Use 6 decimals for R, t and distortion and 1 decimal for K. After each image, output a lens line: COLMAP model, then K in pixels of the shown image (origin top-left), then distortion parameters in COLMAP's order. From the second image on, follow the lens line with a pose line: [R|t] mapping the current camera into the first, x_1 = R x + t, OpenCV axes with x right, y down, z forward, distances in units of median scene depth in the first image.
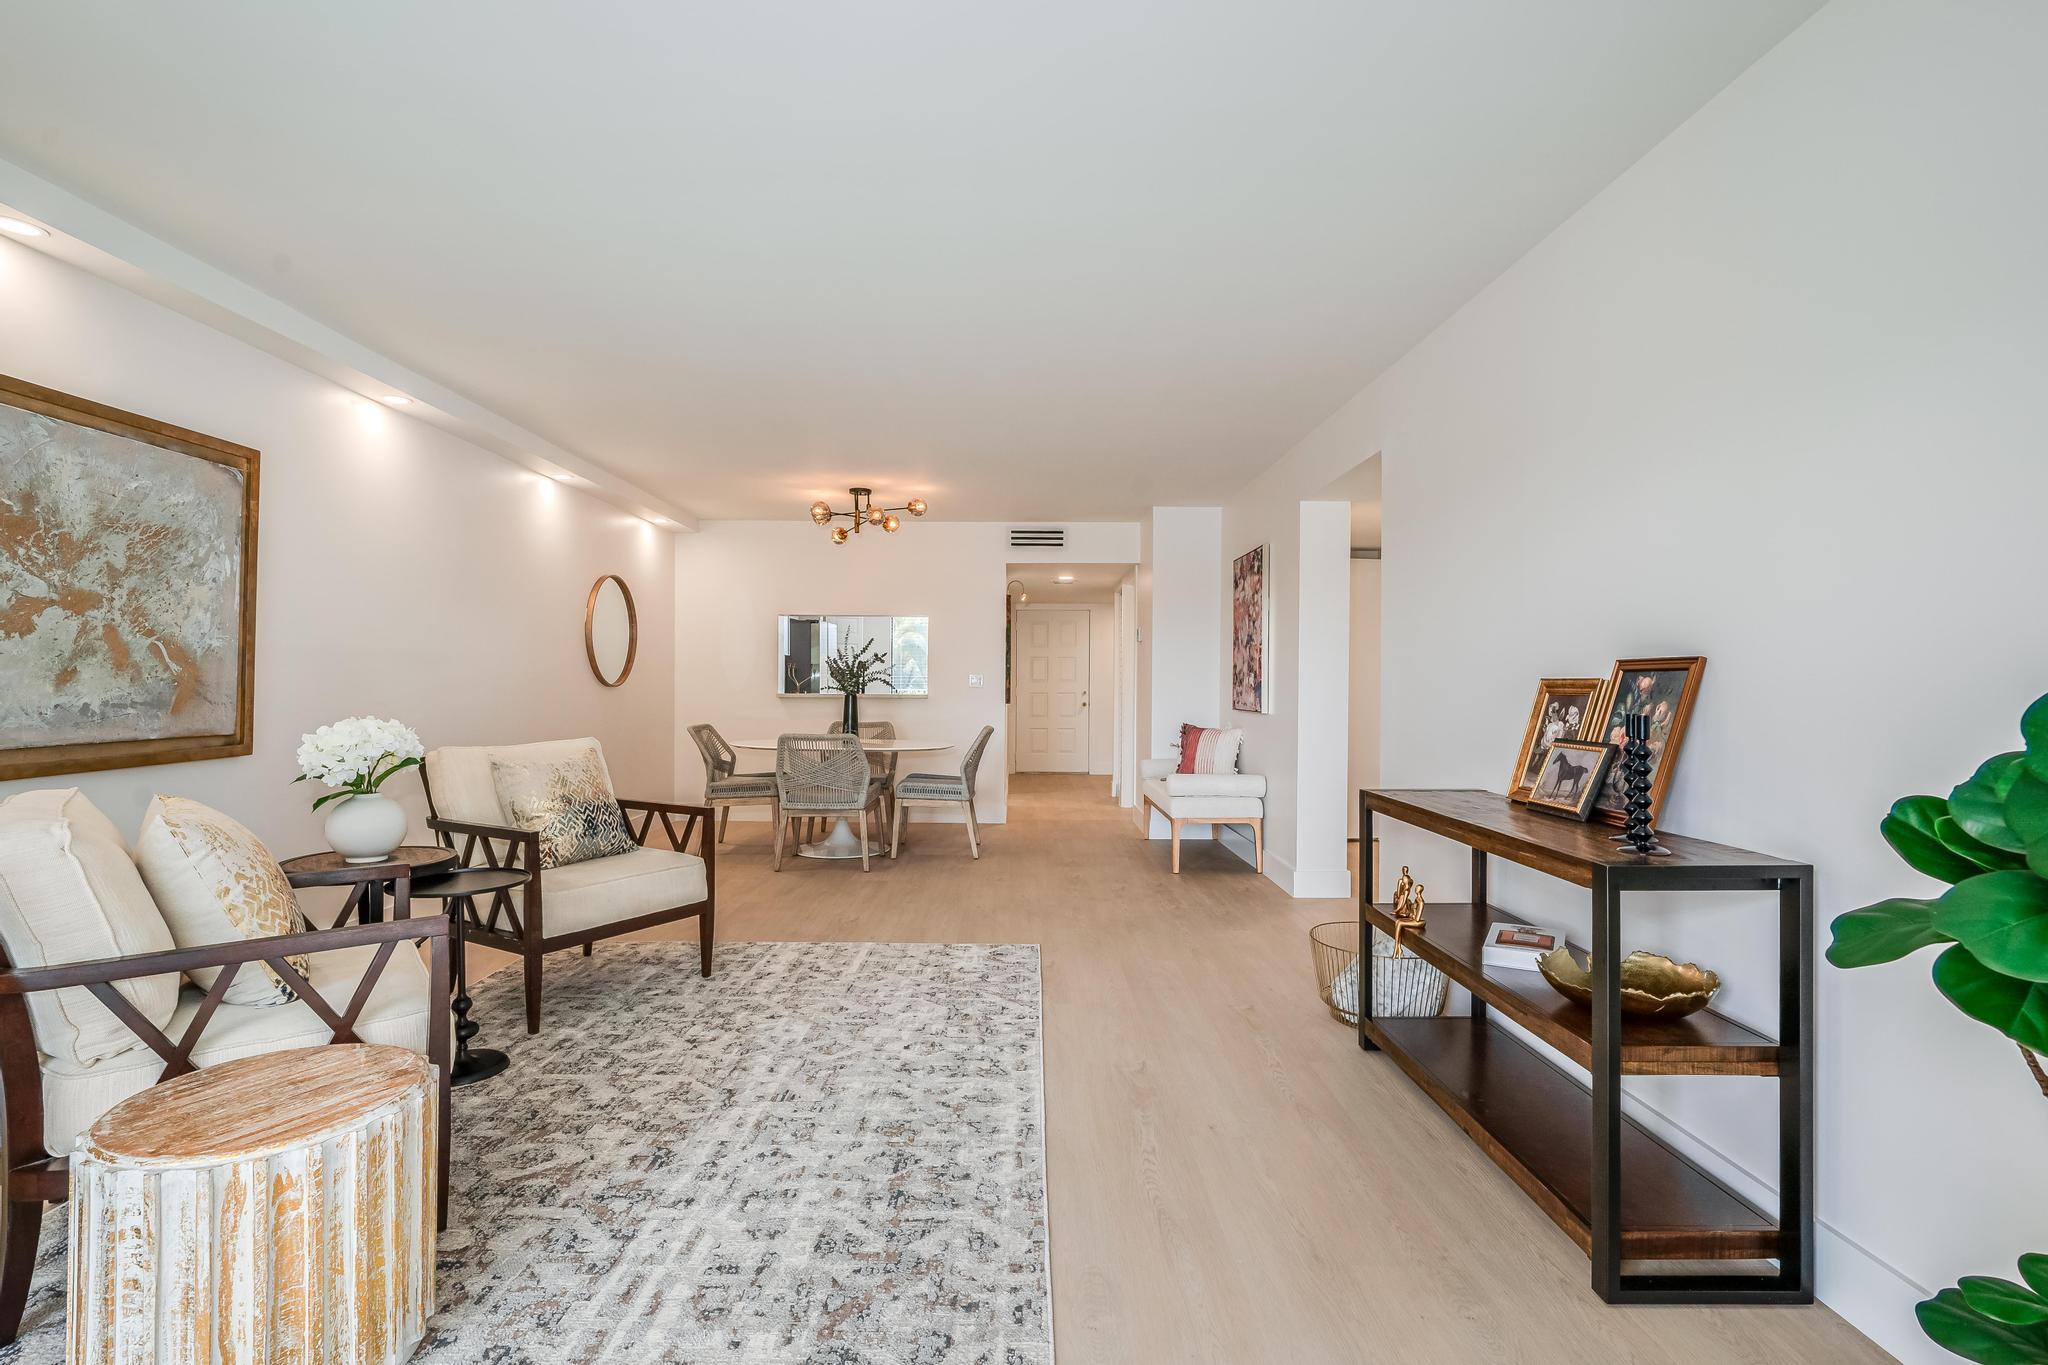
lens RADIAL K [[950.4, 0, 1010.3], [0, 950.4, 679.1], [0, 0, 1]] dist [0.000731, 0.000027]
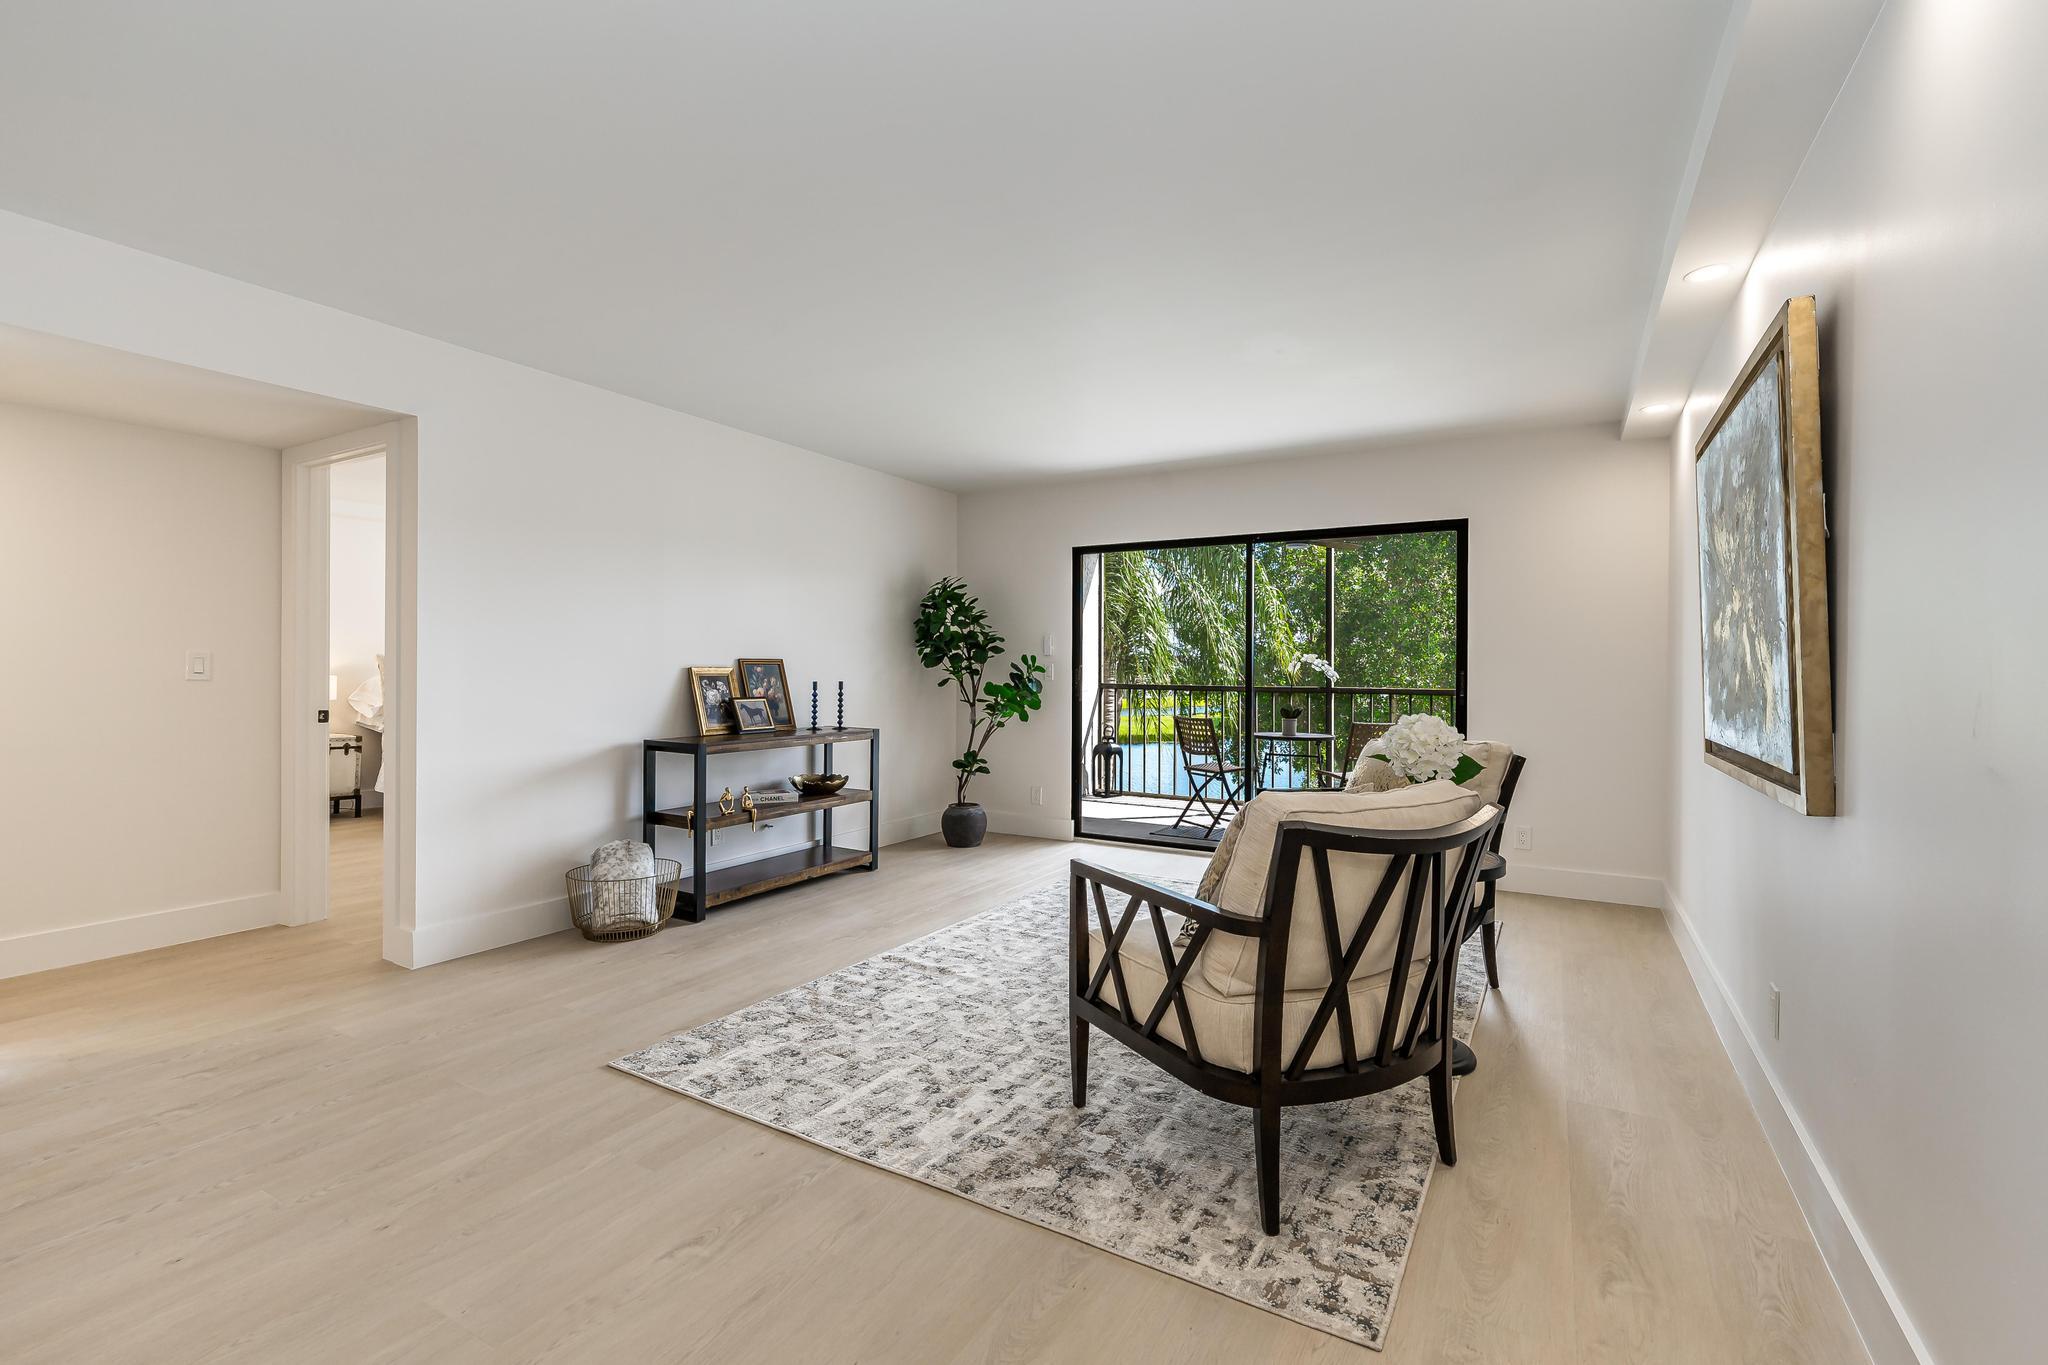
lens RADIAL K [[878.5, 0, 1051.9], [0, 878.5, 663.7], [0, 0, 1]] dist [0.010080, 0.000193]
pose [[-0.875952, -0.006885, 0.482350, -0.621065], [-0.012314, 0.999891, -0.008091, -0.000879], [-0.482242, -0.013027, -0.875941, 1.606357]]
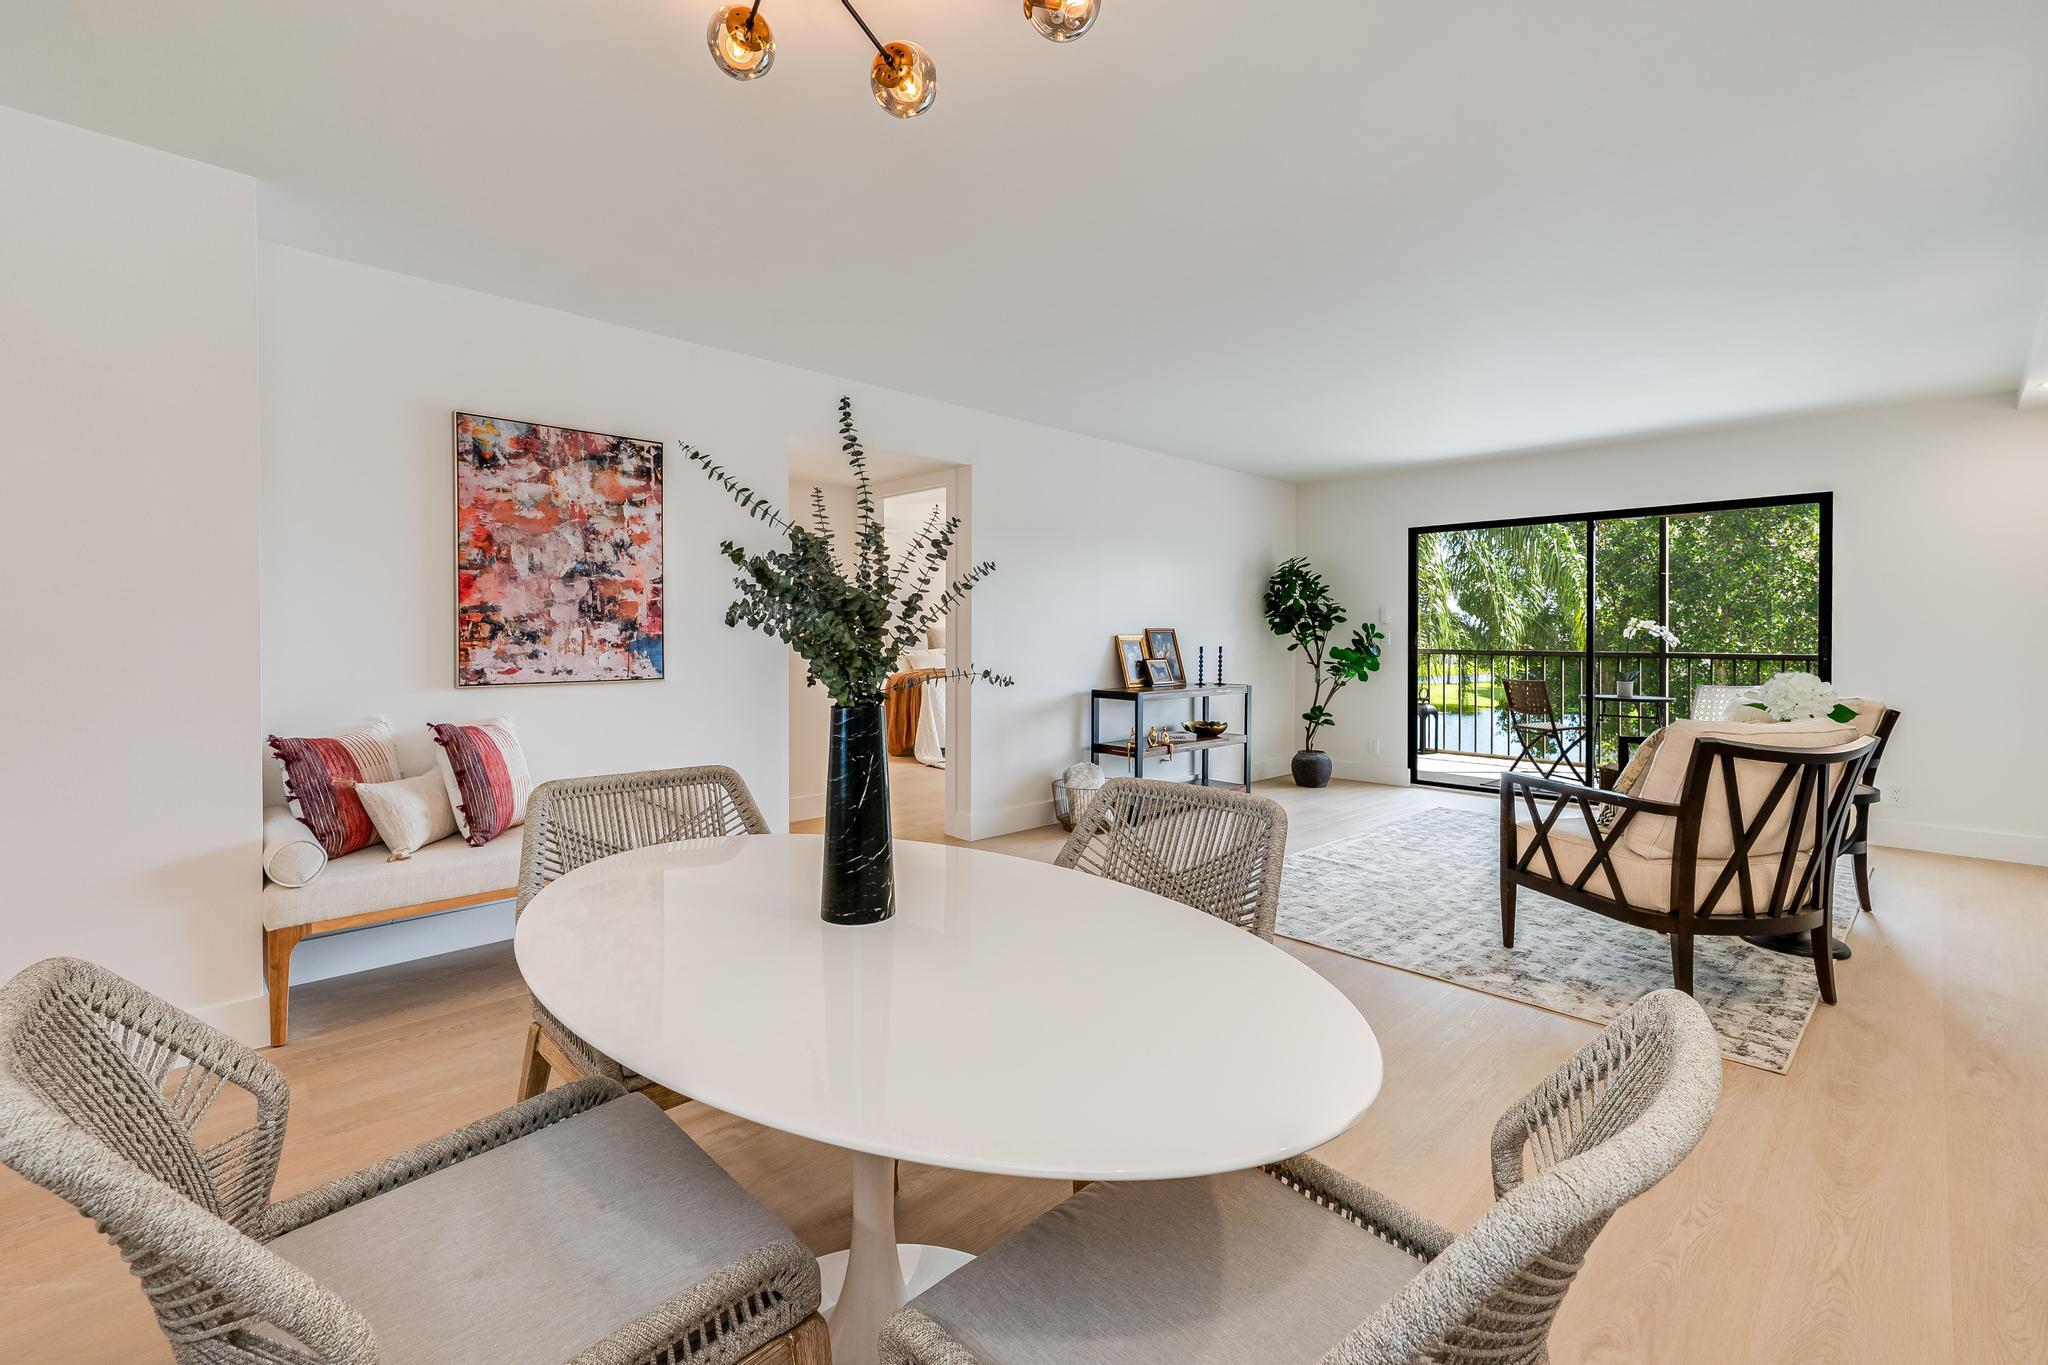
lens RADIAL K [[878.5, 0, 1055.4], [0, 878.5, 636.2], [0, 0, 1]] dist [0.010080, 0.000193]
pose [[-0.717728, -0.007550, 0.696283, -0.623813], [-0.009427, 0.999955, 0.001126, 0.001838], [-0.696260, -0.005755, -0.717767, 2.005599]]
